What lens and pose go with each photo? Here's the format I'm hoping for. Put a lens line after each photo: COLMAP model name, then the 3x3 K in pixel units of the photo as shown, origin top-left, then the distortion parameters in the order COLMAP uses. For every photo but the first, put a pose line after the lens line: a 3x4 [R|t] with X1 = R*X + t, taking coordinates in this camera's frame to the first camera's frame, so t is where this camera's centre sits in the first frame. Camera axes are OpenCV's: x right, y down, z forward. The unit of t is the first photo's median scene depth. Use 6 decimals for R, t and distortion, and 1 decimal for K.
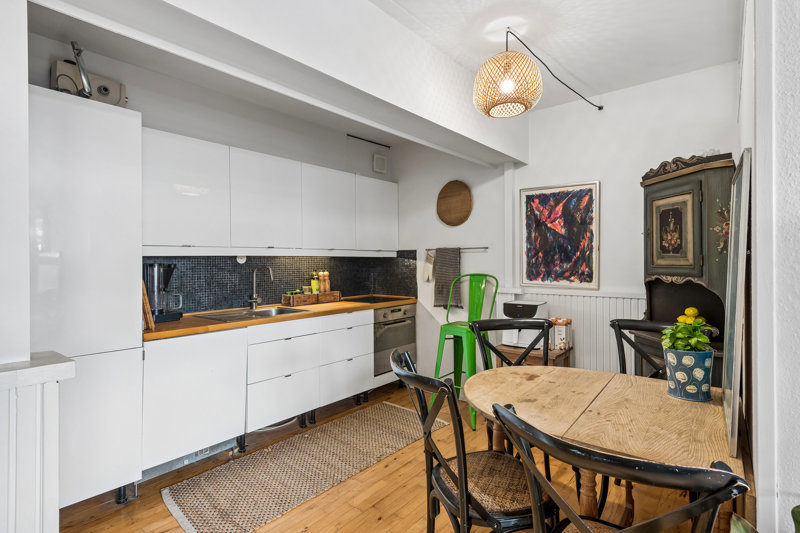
lens RADIAL K [[404.8, 0, 398.5], [0, 404.8, 262.5], [0, 0, 1]] dist [0.001123, 0.000025]
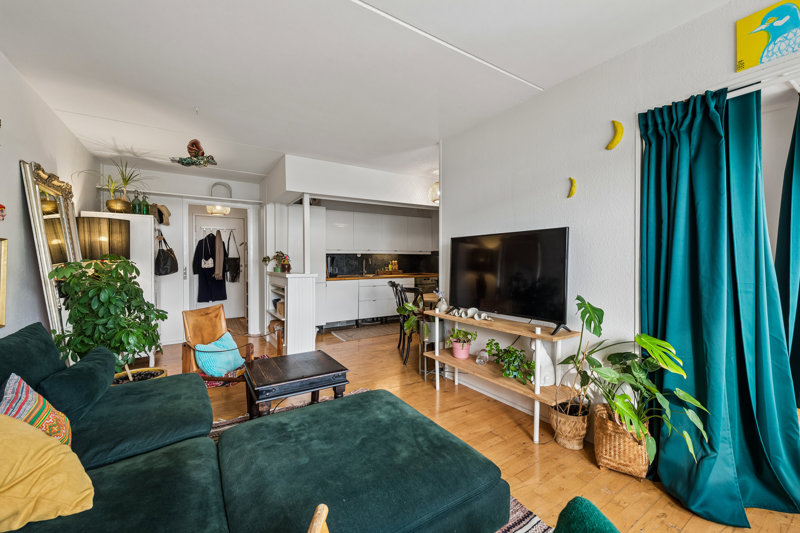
lens RADIAL K [[326.7, 0, 401.5], [0, 326.7, 263.2], [0, 0, 1]] dist [0.000043, 0.000000]
pose [[0.955226, 0.004384, -0.295845, 0.439952], [-0.002720, 0.999978, 0.006033, 0.028145], [0.295865, -0.004958, 0.955217, -0.808575]]
